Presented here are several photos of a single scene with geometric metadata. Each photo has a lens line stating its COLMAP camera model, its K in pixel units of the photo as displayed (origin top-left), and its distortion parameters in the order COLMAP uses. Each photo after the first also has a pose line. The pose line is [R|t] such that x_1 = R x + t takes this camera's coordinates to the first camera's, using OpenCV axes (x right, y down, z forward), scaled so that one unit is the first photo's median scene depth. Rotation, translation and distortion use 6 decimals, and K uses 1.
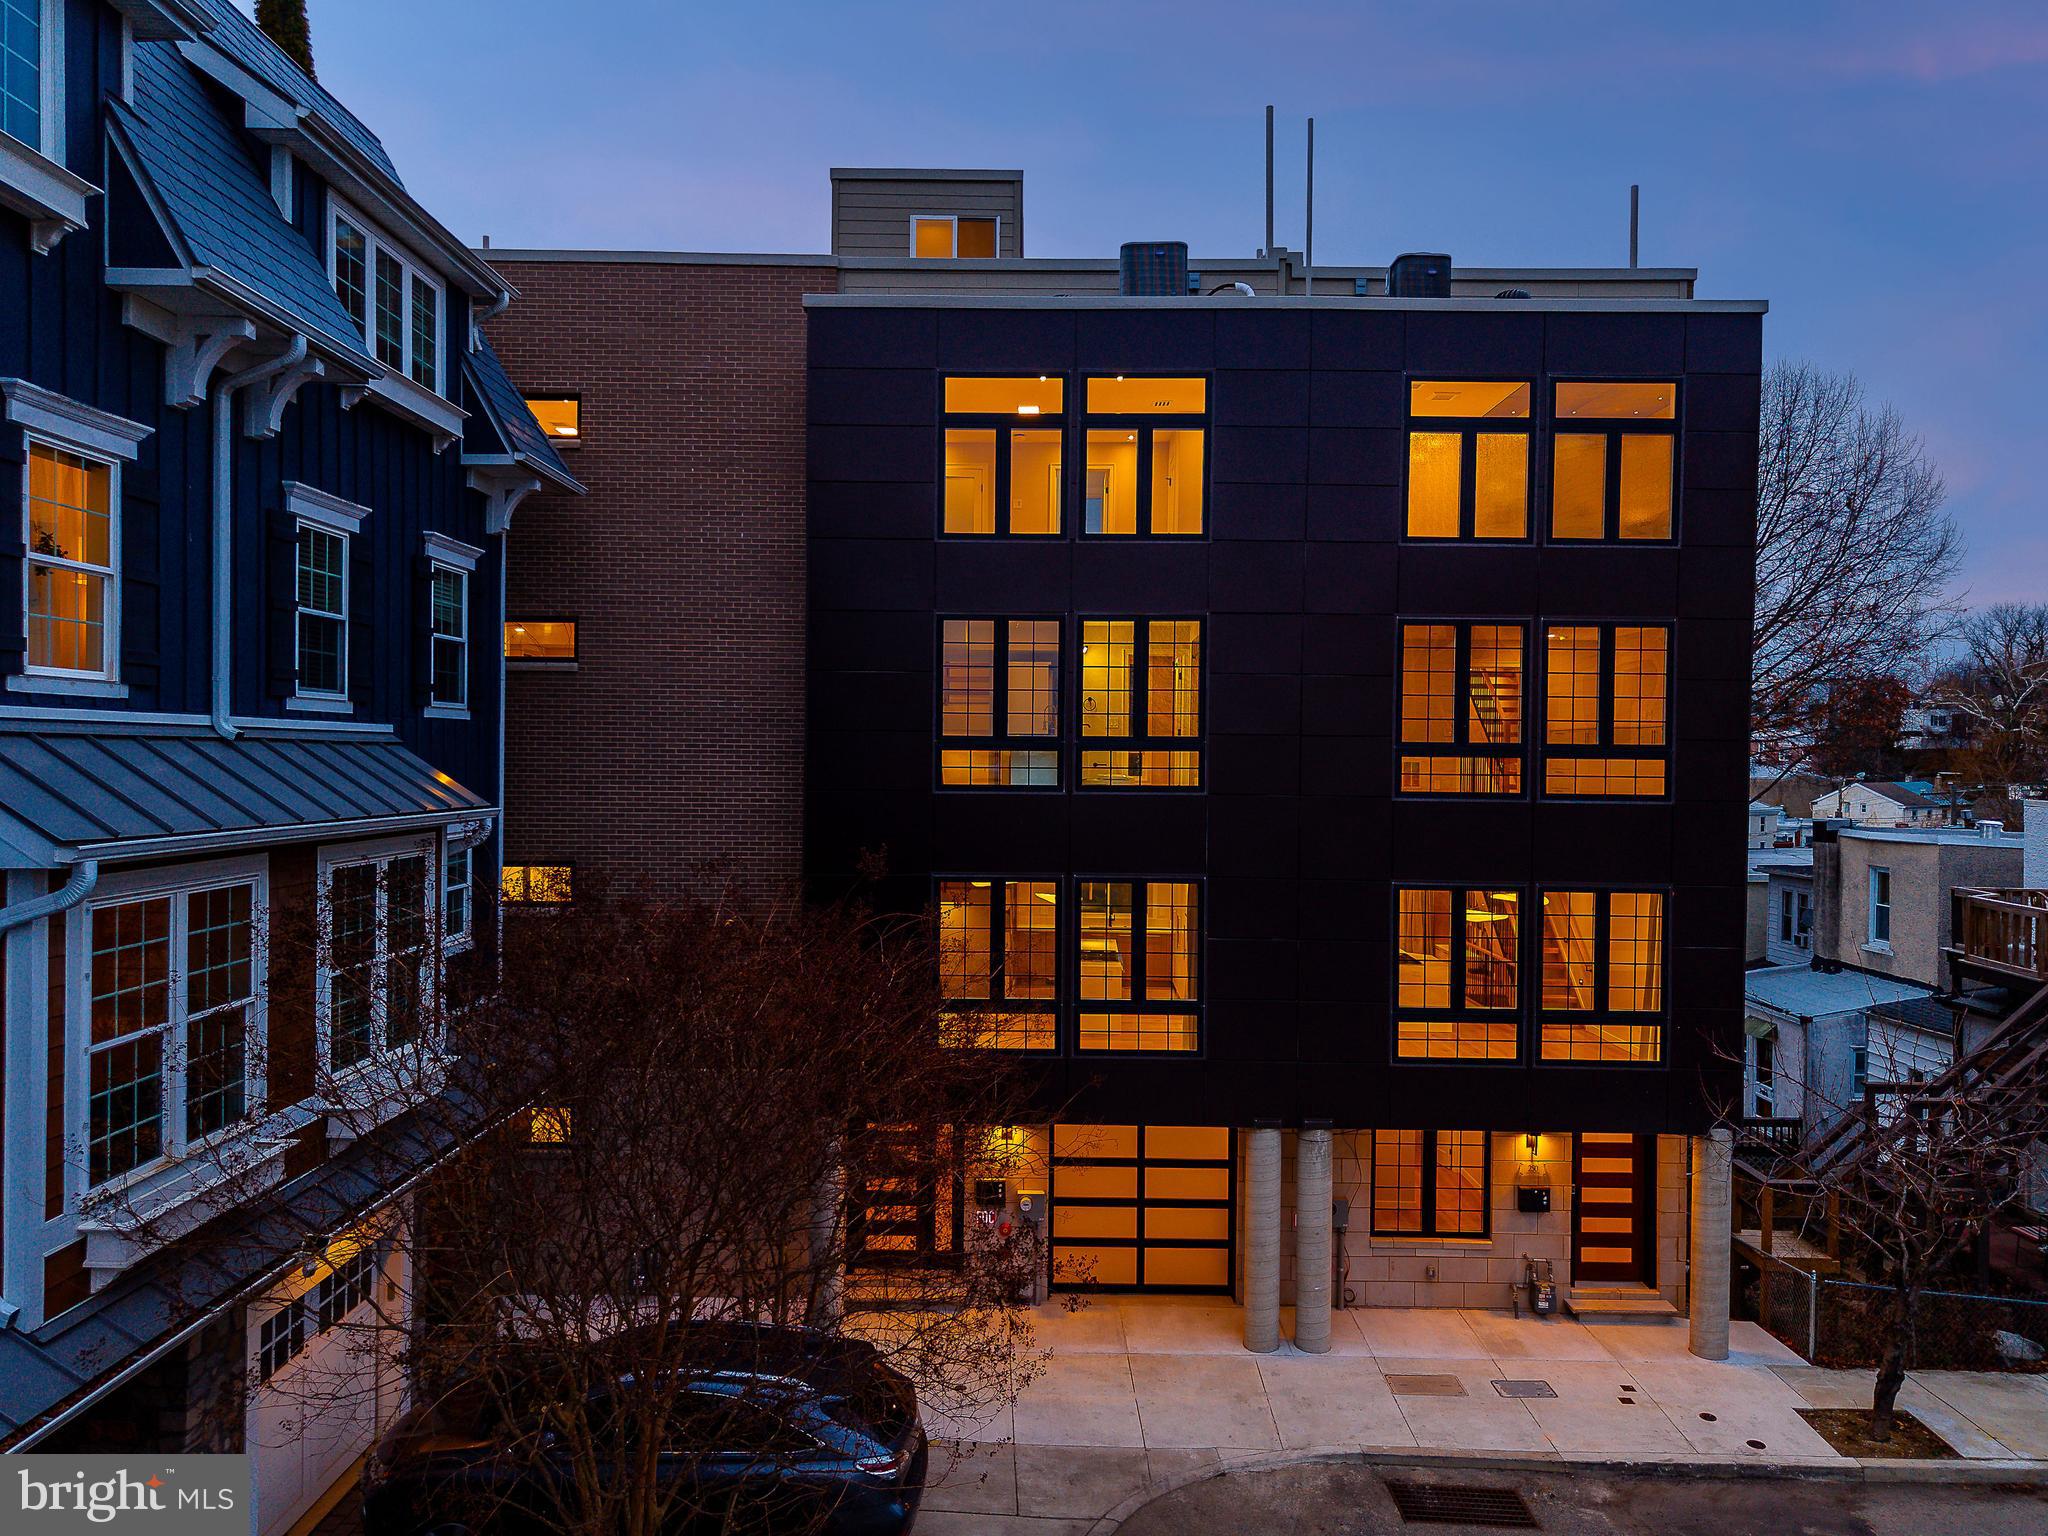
lens RADIAL K [[1375.2, 0, 995.9], [0, 1375.2, 766.6], [0, 0, 1]] dist [0.039005, -0.020208]
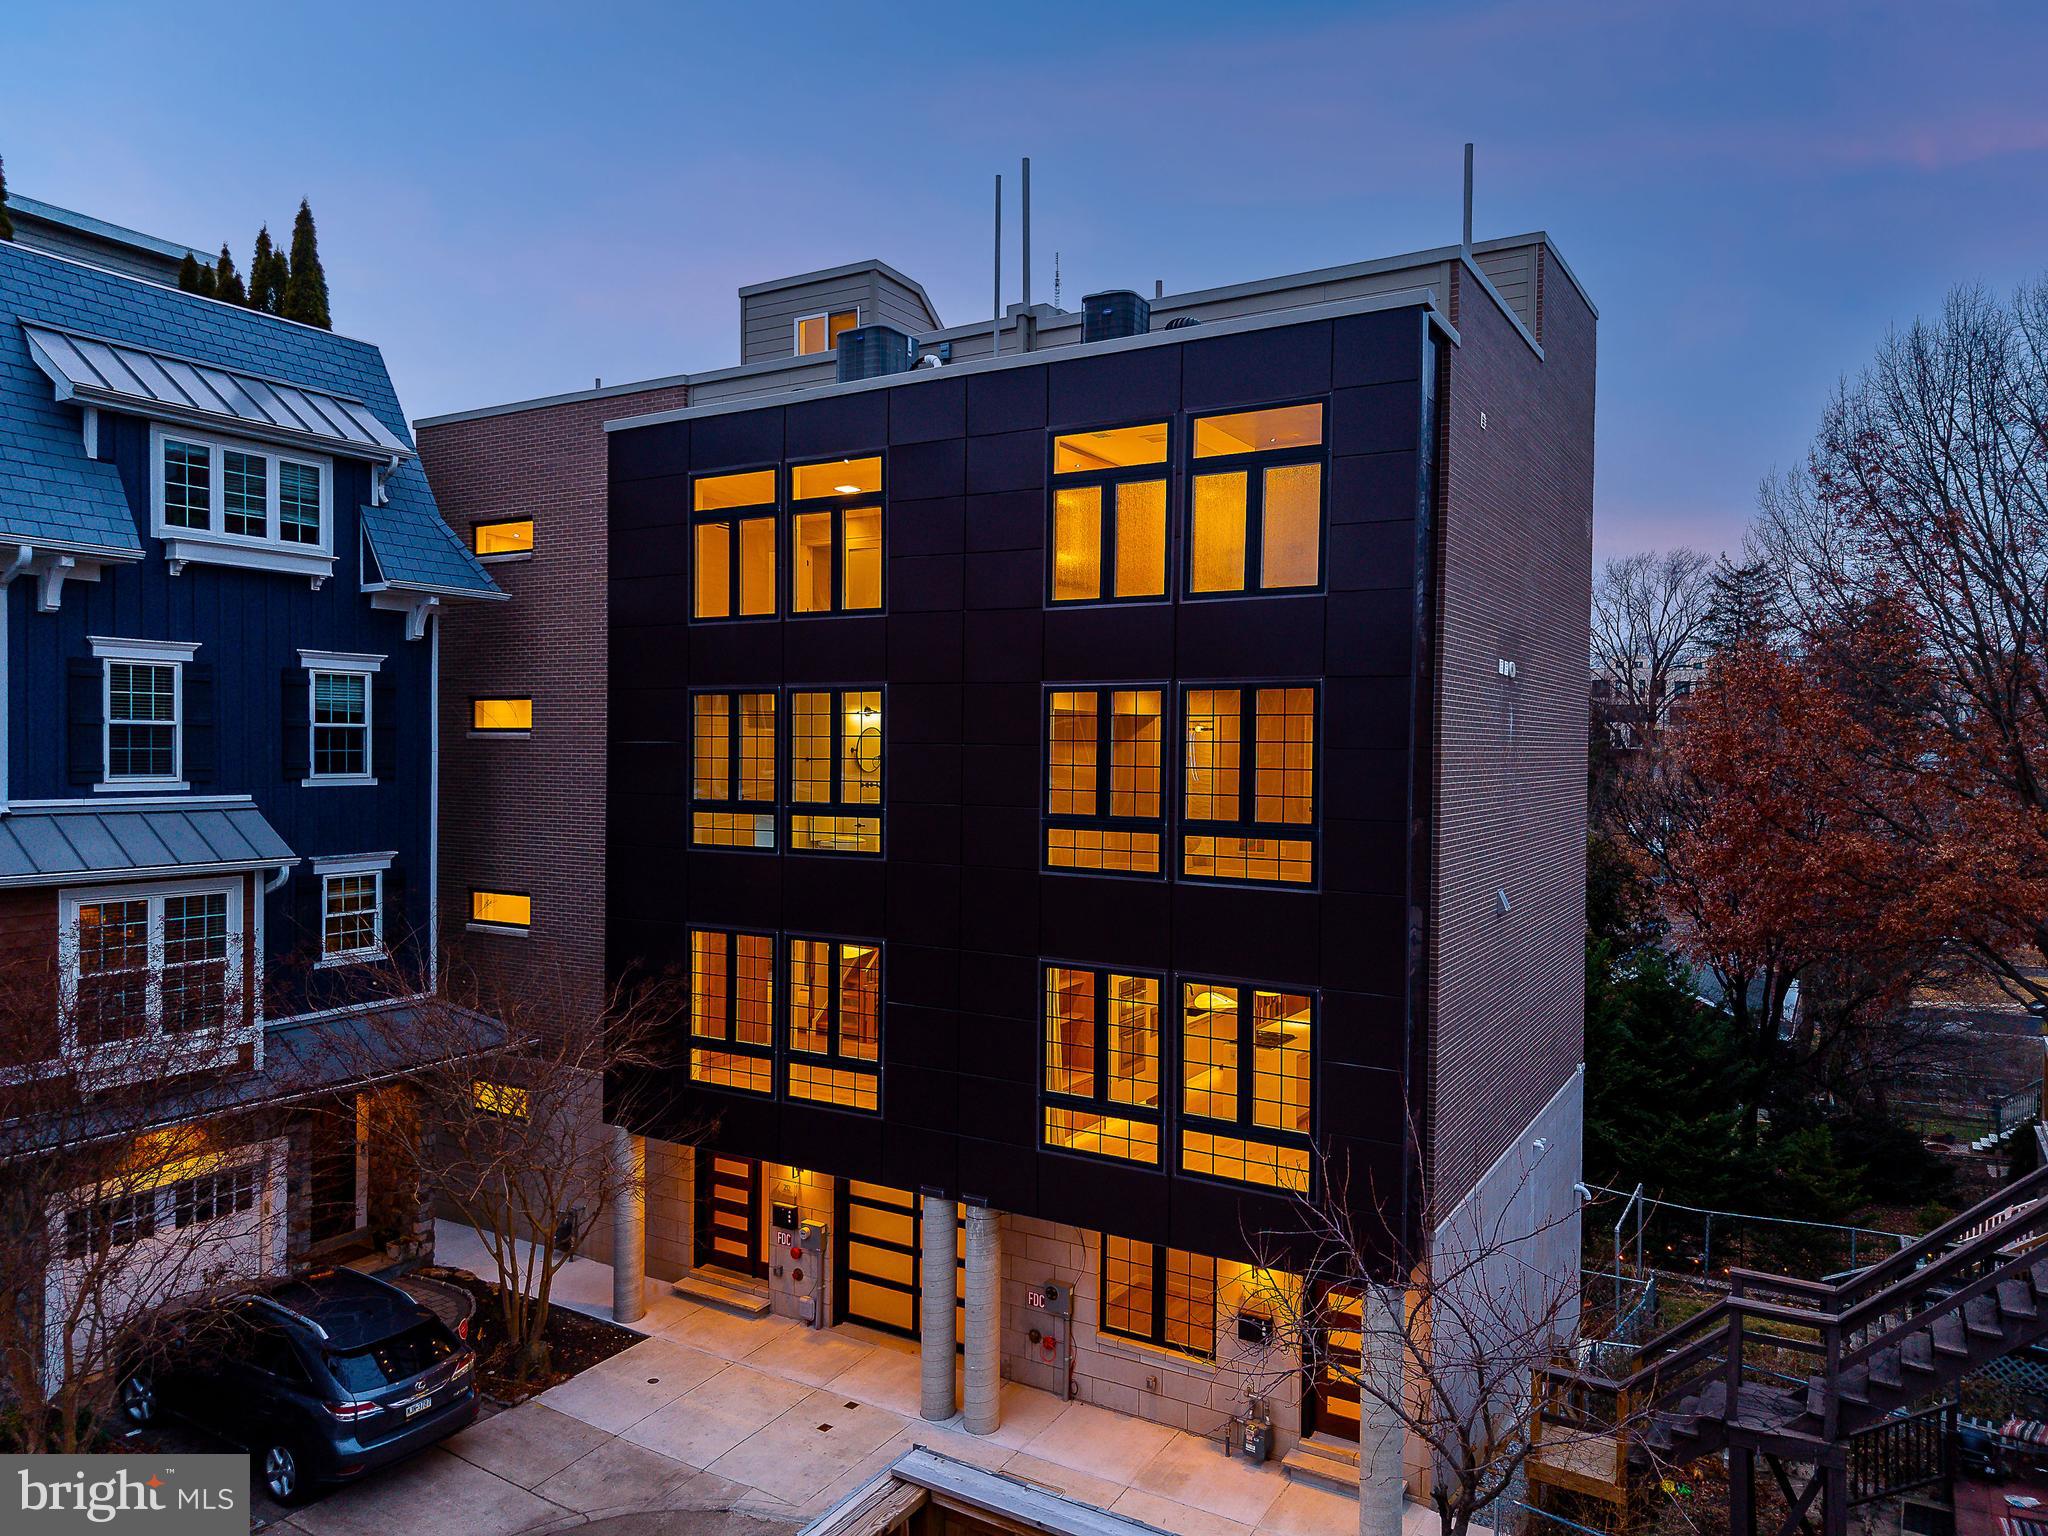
lens RADIAL K [[1371.5, 0, 1024.0], [0, 1371.5, 768.0], [0, 0, 1]] dist [0.076812, -0.083525]
pose [[0.859237, 0.004373, -0.511559, 0.766578], [-0.002925, 0.999989, 0.003635, -0.053093], [0.511569, -0.001627, 0.859241, 0.171166]]
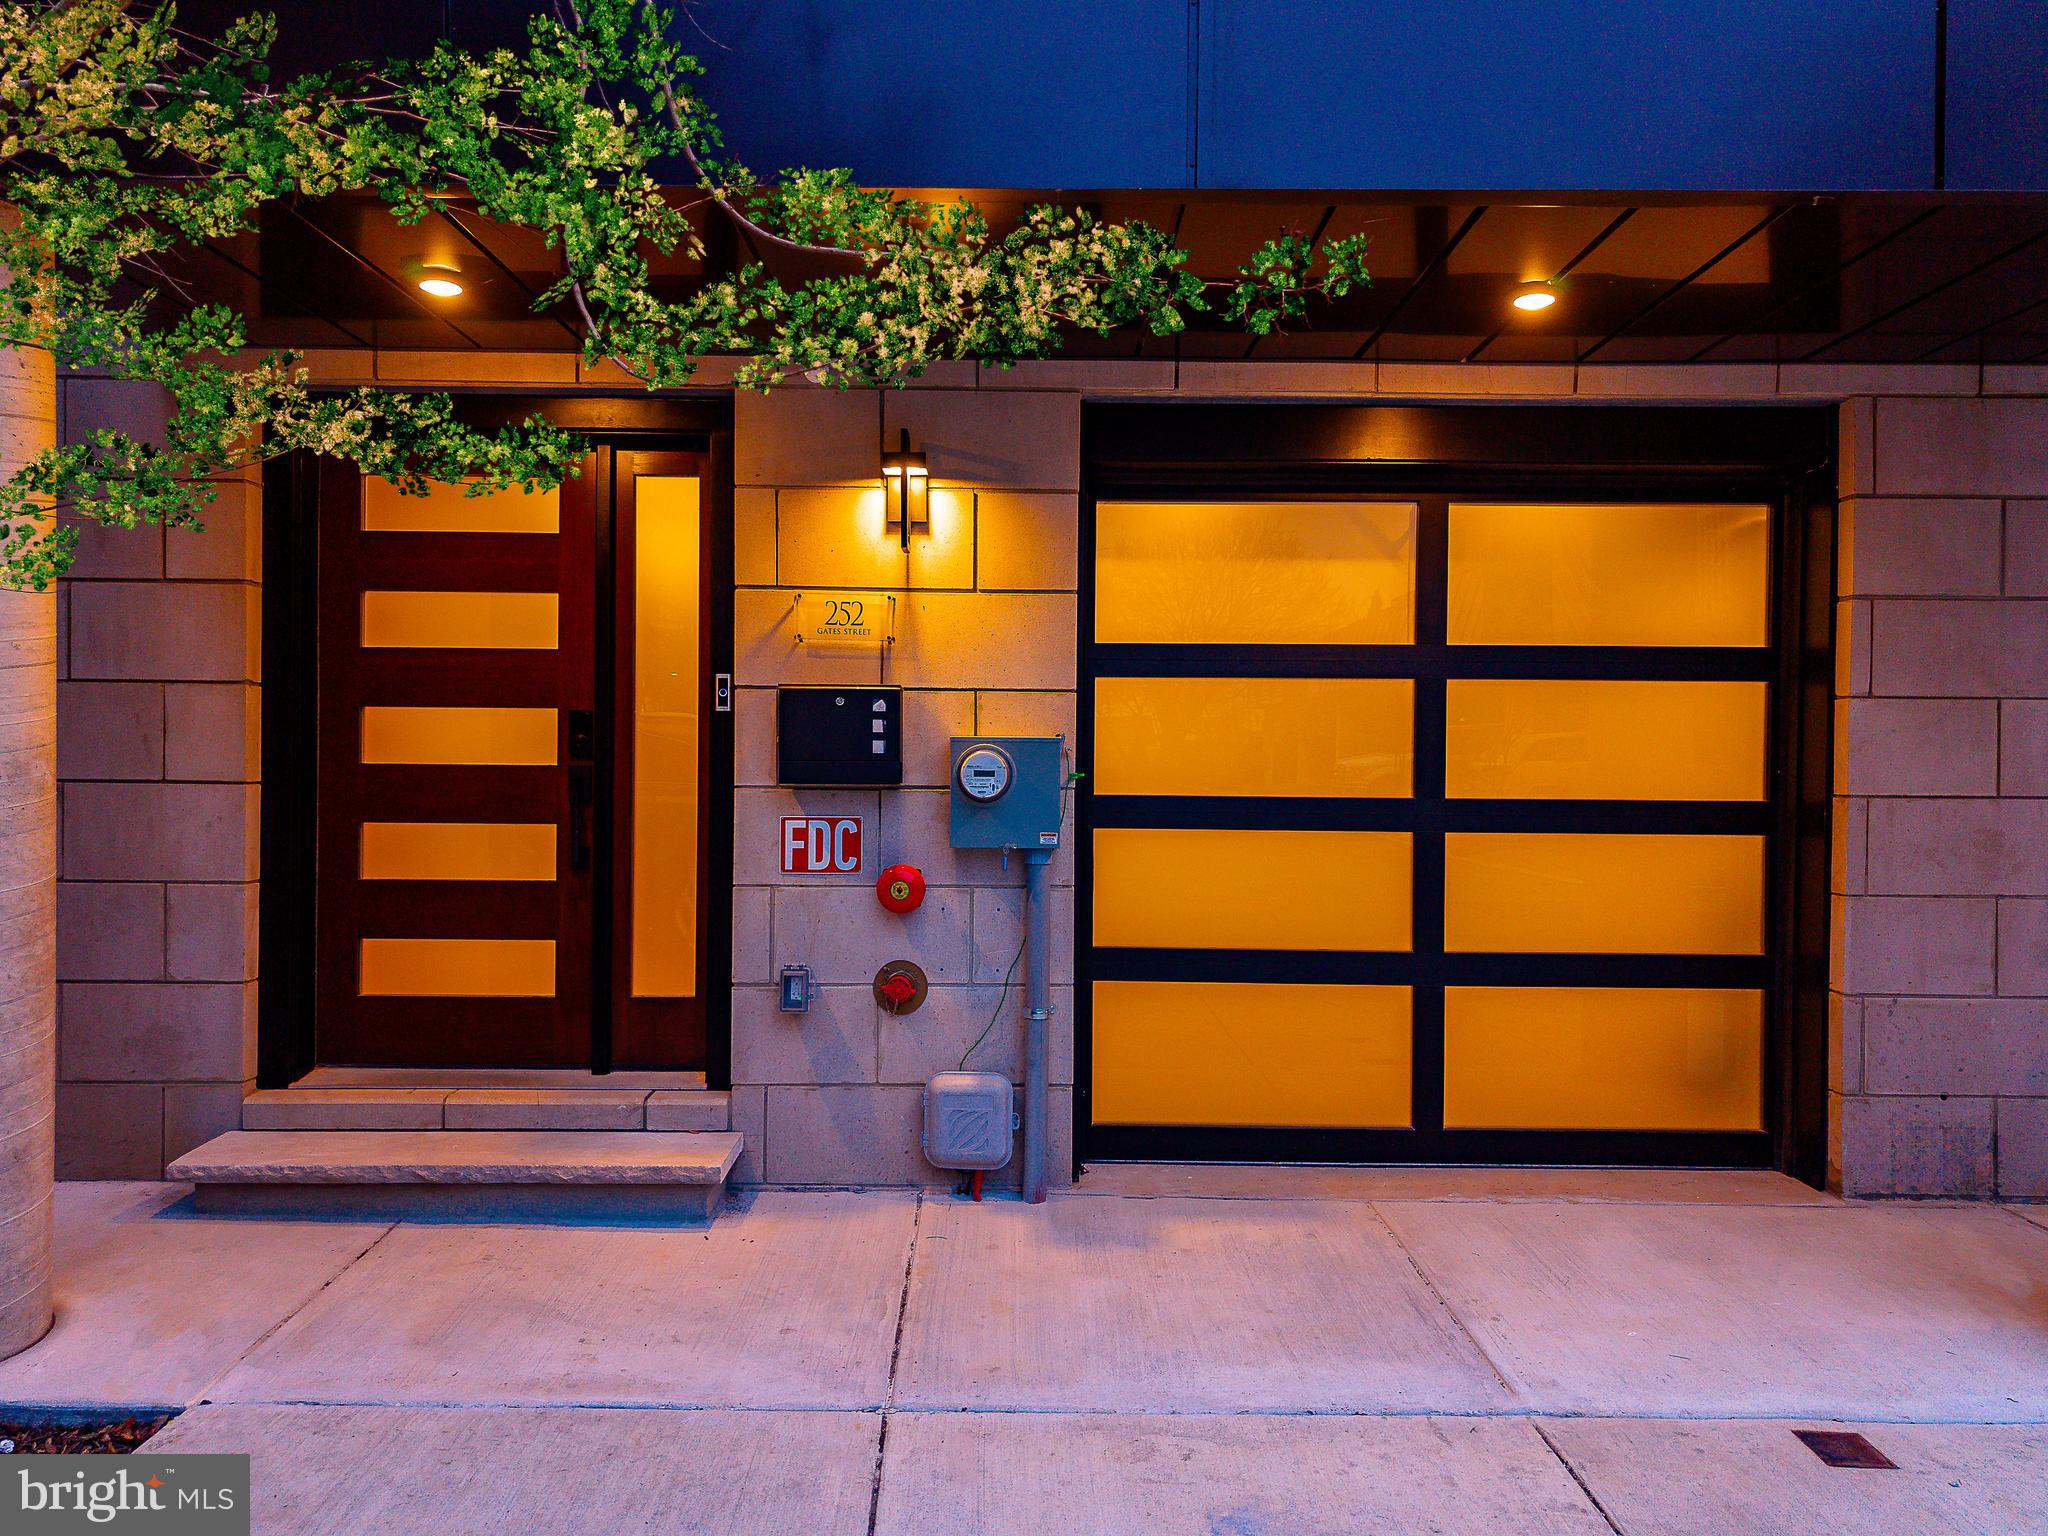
lens RADIAL K [[1375.2, 0, 995.9], [0, 1375.2, 766.6], [0, 0, 1]] dist [0.039005, -0.020208]
pose [[0.999966, -0.000999, 0.008175, 0.023339], [0.001010, 0.999999, -0.001348, 0.336690], [-0.008173, 0.001356, 0.999966, 0.812602]]
